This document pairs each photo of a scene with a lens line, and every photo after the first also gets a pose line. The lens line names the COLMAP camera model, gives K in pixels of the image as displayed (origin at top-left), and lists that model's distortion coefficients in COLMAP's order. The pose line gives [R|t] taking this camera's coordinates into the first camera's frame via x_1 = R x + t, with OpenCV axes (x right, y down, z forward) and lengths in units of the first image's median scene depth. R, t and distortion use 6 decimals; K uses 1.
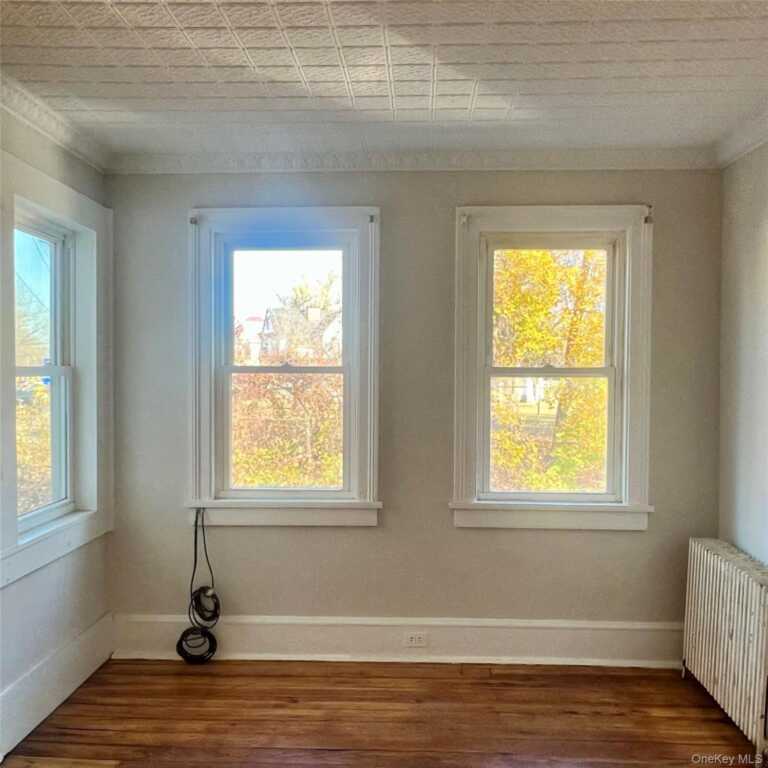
lens RADIAL K [[774.4, 0, 384.2], [0, 774.4, 395.5], [0, 0, 1]] dist [0.004409, -0.003256]
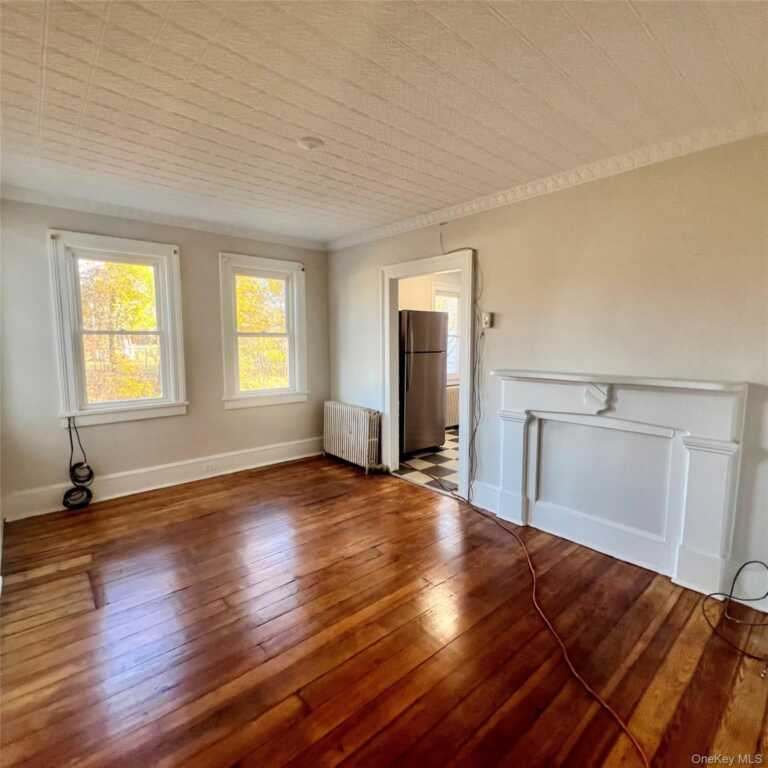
lens RADIAL K [[412.7, 0, 386.0], [0, 412.7, 384.5], [0, 0, 1]] dist [-0.004184, 0.000944]
pose [[0.721895, -0.077457, 0.687654, -0.365628], [0.023611, 0.995894, 0.087391, 0.017163], [-0.691599, -0.046851, 0.720760, -0.092841]]
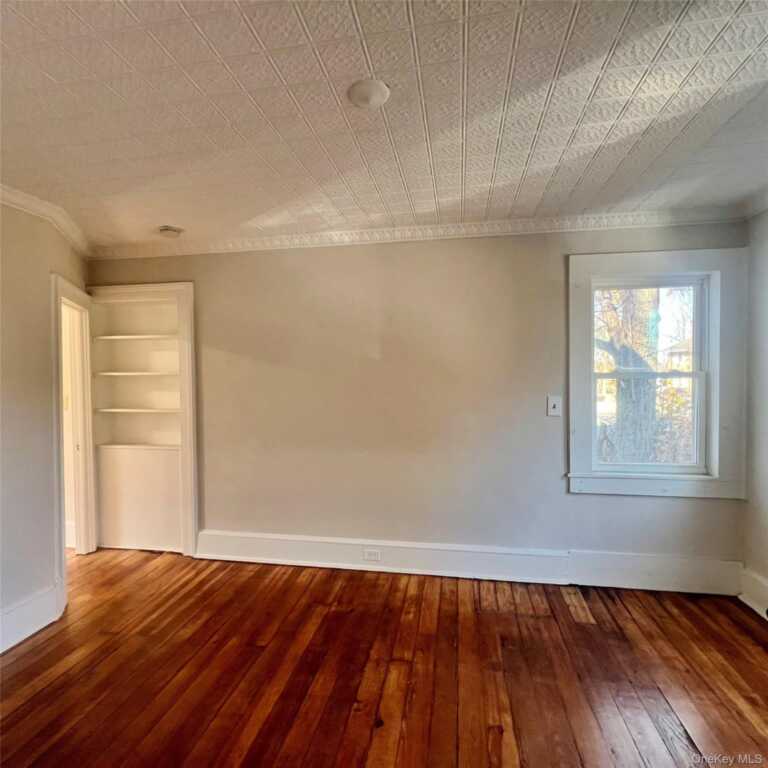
lens RADIAL K [[412.7, 0, 386.0], [0, 412.7, 384.5], [0, 0, 1]] dist [-0.004184, 0.000944]
pose [[-0.137416, 0.014414, -0.990409, 0.418070], [-0.020139, 0.999647, 0.017342, -0.013893], [0.990309, 0.022329, -0.137077, 0.533027]]
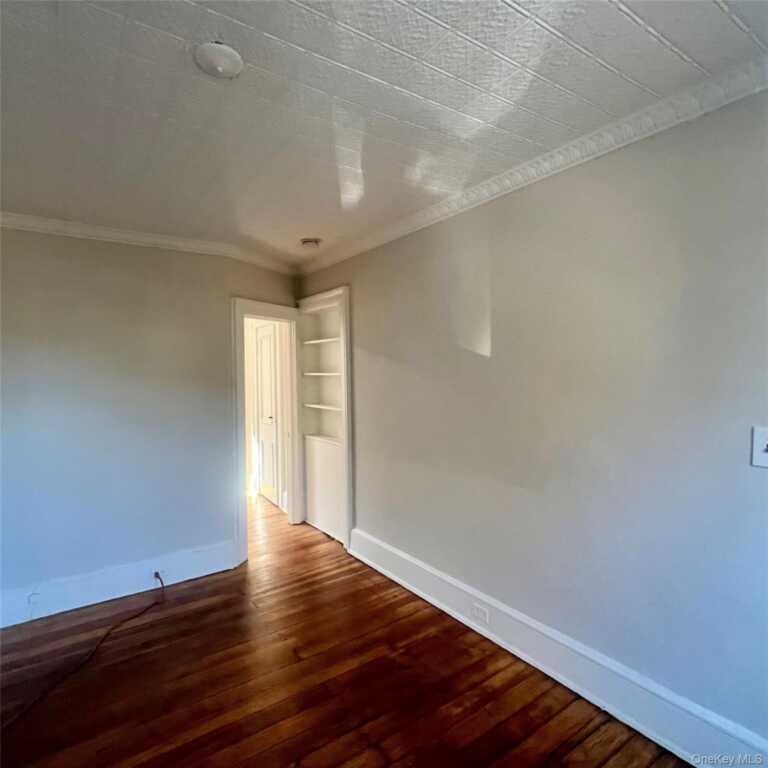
lens RADIAL K [[455.5, 0, 386.0], [0, 455.5, 386.7], [0, 0, 1]] dist [-0.004054, 0.001043]
pose [[-0.796334, 0.023122, -0.604415, 0.137224], [-0.009969, 0.998632, 0.051338, -0.039790], [0.604775, 0.046907, -0.795014, 0.855764]]
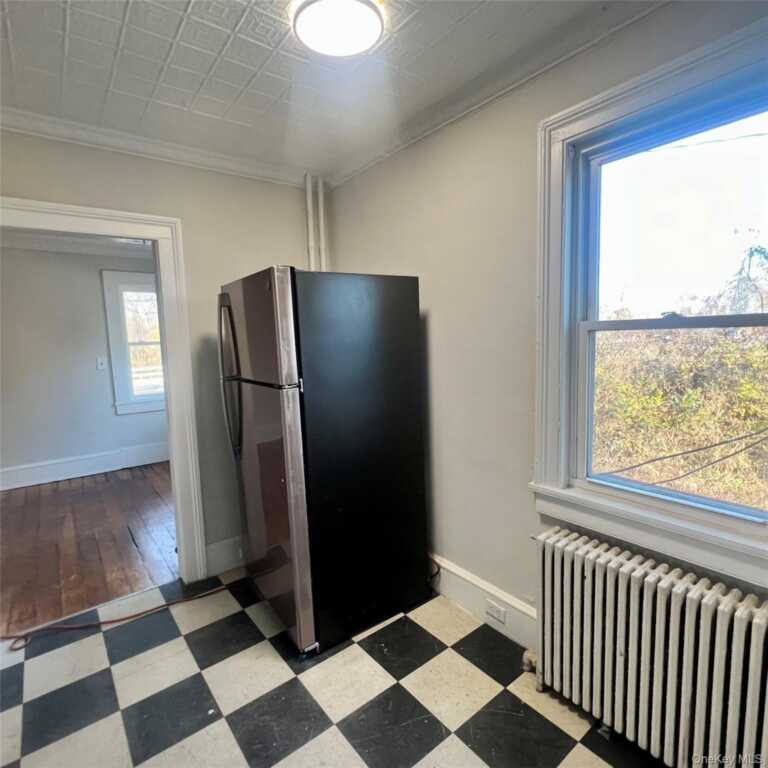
lens RADIAL K [[455.5, 0, 386.0], [0, 455.5, 386.7], [0, 0, 1]] dist [-0.004054, 0.001043]
pose [[0.624462, 0.063453, -0.778473, 1.217262], [0.011946, 0.995802, 0.090749, -0.009969], [0.780964, -0.065969, 0.621083, 0.552240]]
